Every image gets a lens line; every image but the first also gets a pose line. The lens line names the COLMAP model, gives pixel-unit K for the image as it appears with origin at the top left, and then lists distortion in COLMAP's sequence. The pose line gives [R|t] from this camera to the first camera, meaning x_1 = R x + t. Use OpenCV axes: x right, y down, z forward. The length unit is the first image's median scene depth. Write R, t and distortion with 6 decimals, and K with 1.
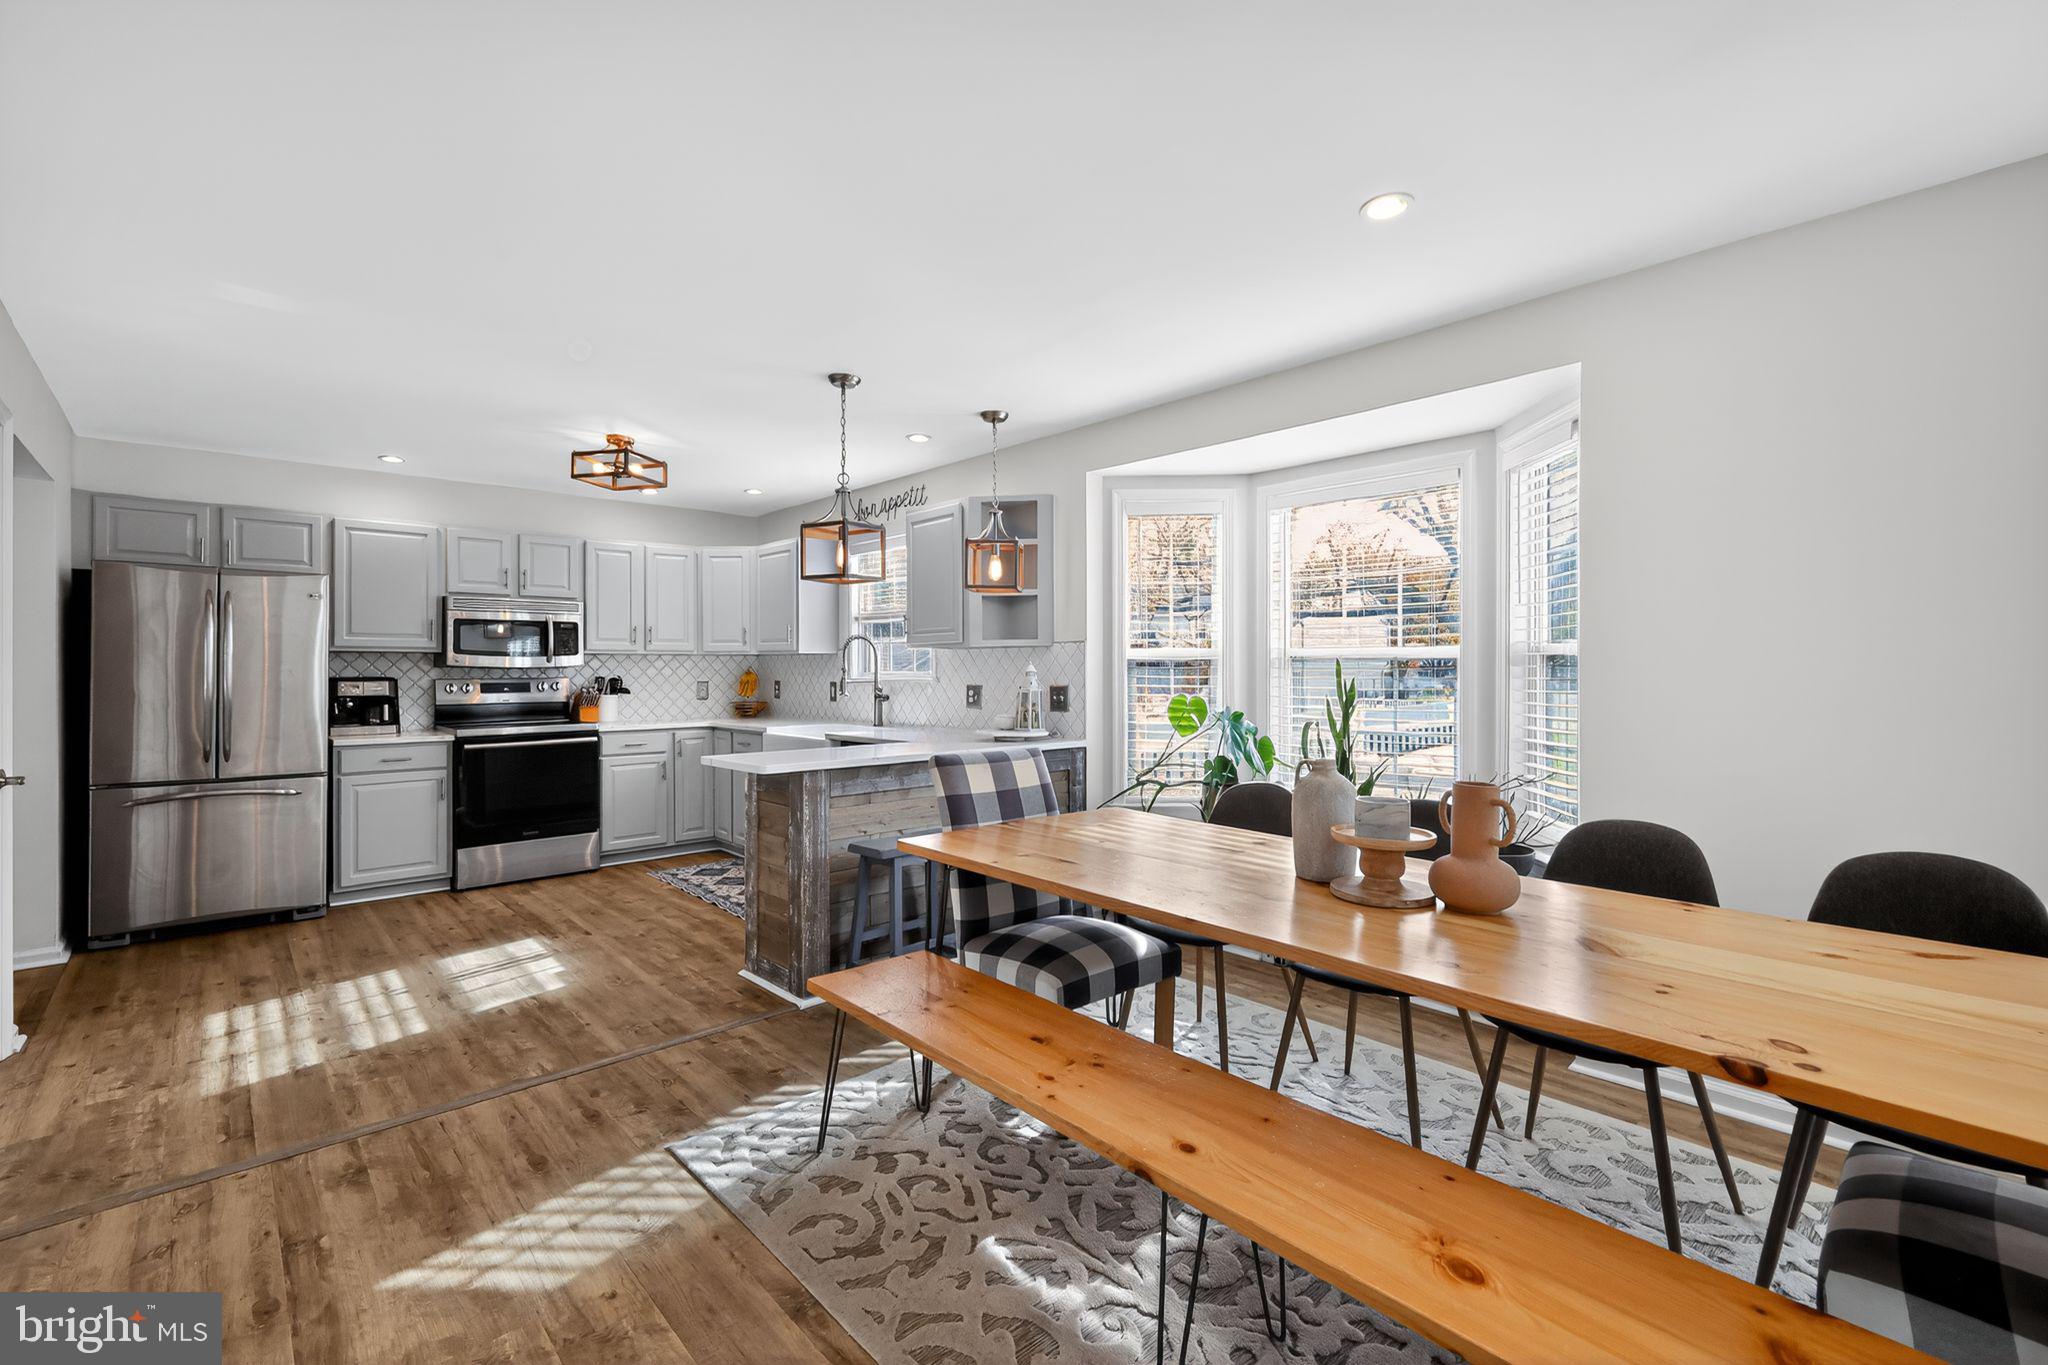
lens RADIAL K [[894.4, 0, 1024.7], [0, 894.4, 669.5], [0, 0, 1]] dist [0.008113, 0.000189]
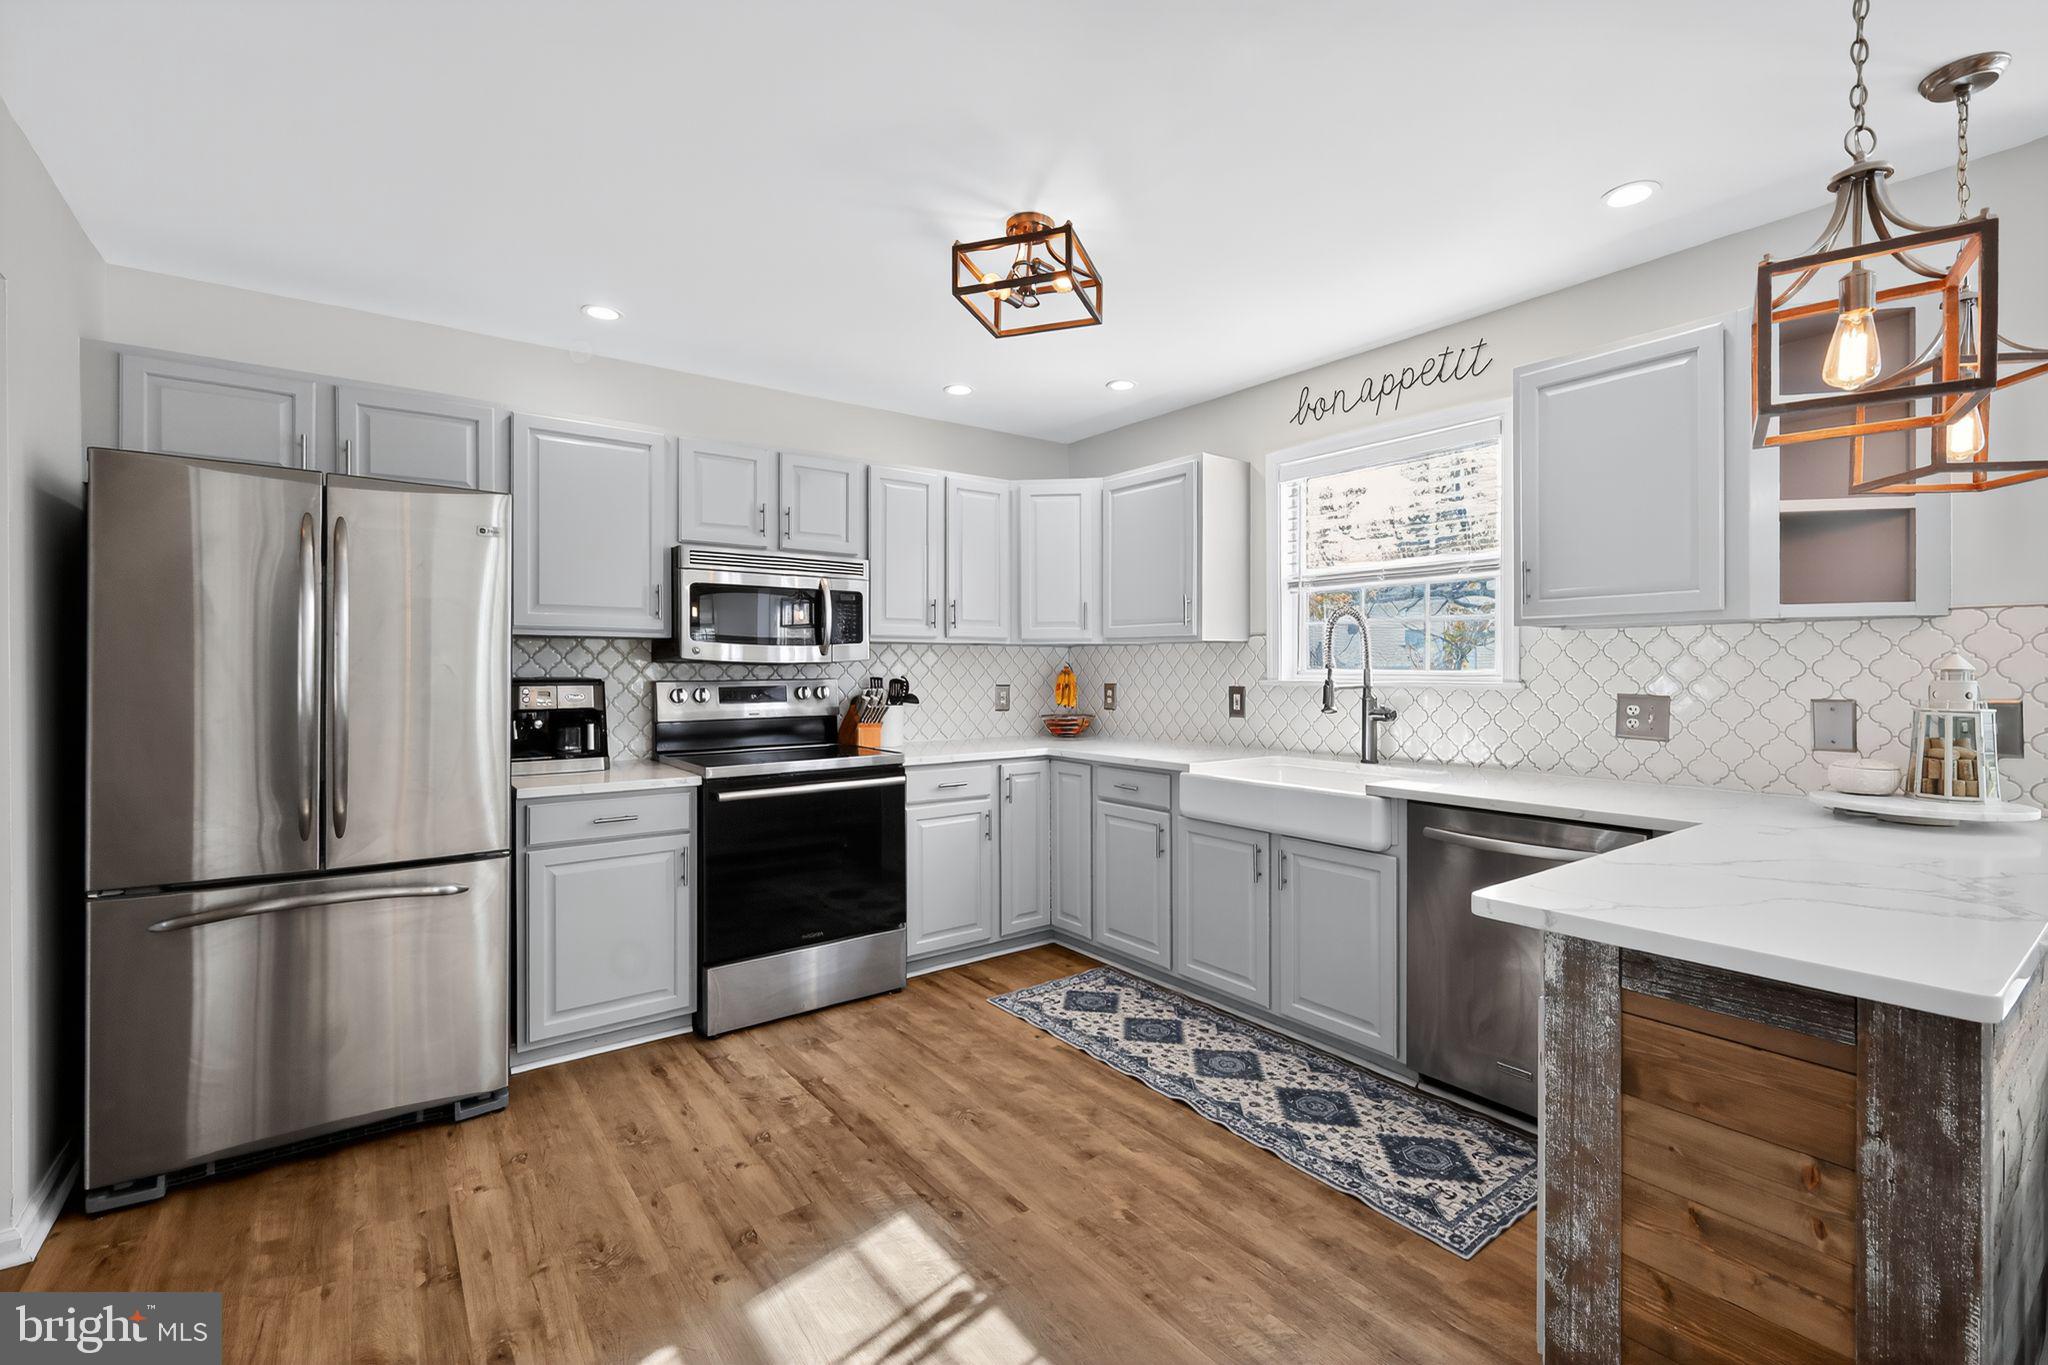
lens RADIAL K [[894.4, 0, 1029.5], [0, 894.4, 675.7], [0, 0, 1]] dist [0.008113, 0.000189]
pose [[0.995303, 0.001876, -0.096795, -0.361644], [-0.001085, 0.999966, 0.008225, 0.001341], [0.096807, -0.008081, 0.995270, 0.430644]]
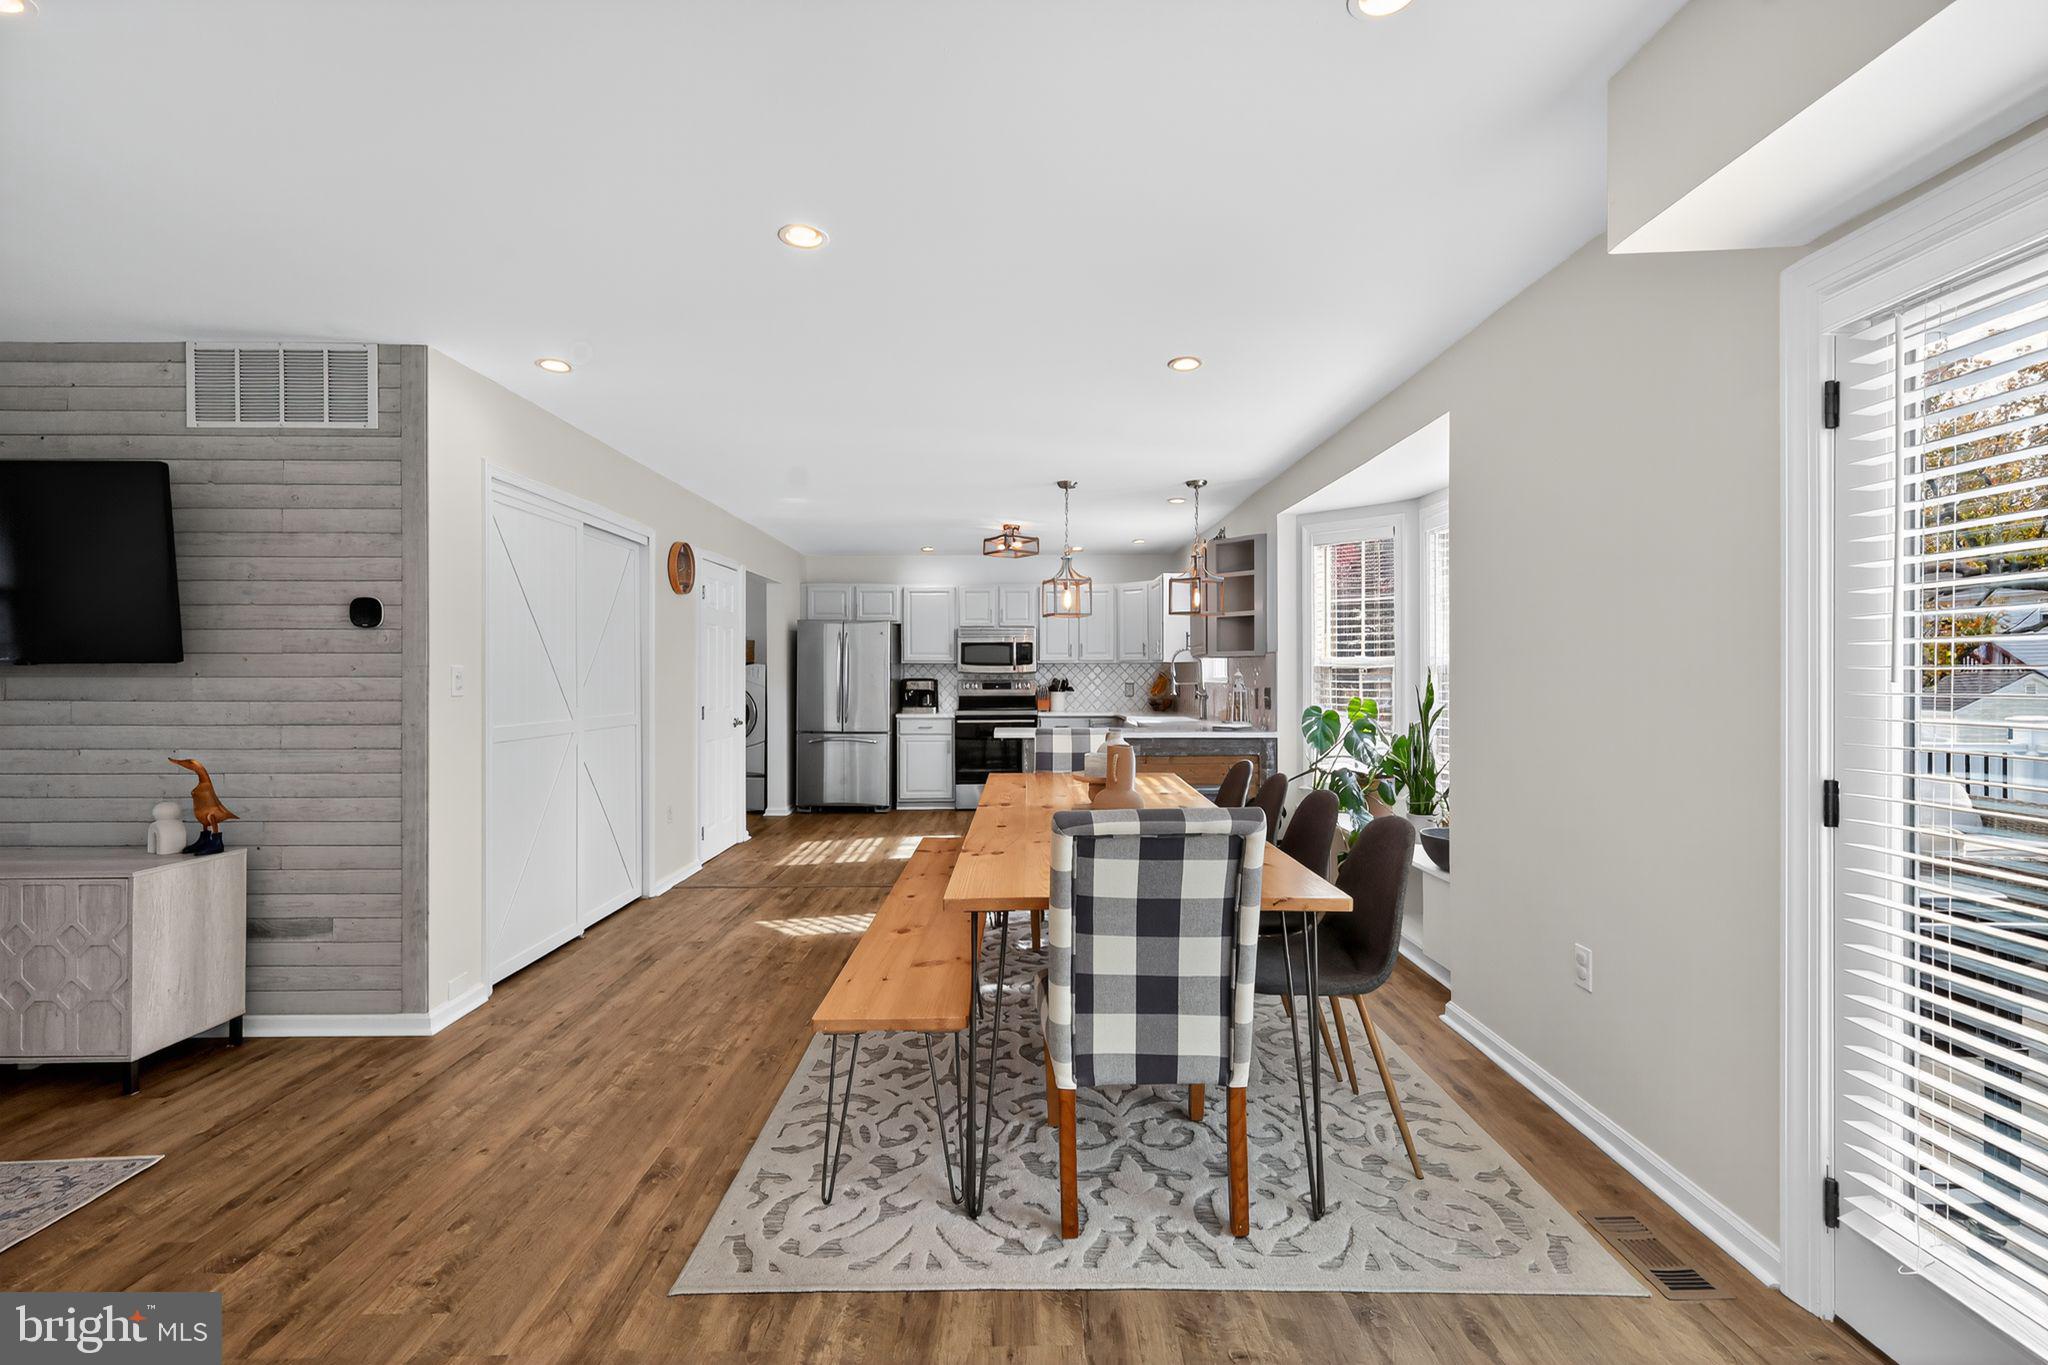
lens RADIAL K [[894.4, 0, 1024.9], [0, 894.4, 678.0], [0, 0, 1]] dist [0.008113, 0.000189]
pose [[0.744138, 0.003633, -0.668016, 0.548656], [0.000588, 0.999981, 0.006093, -0.003394], [0.668026, -0.004927, 0.744122, -0.128439]]
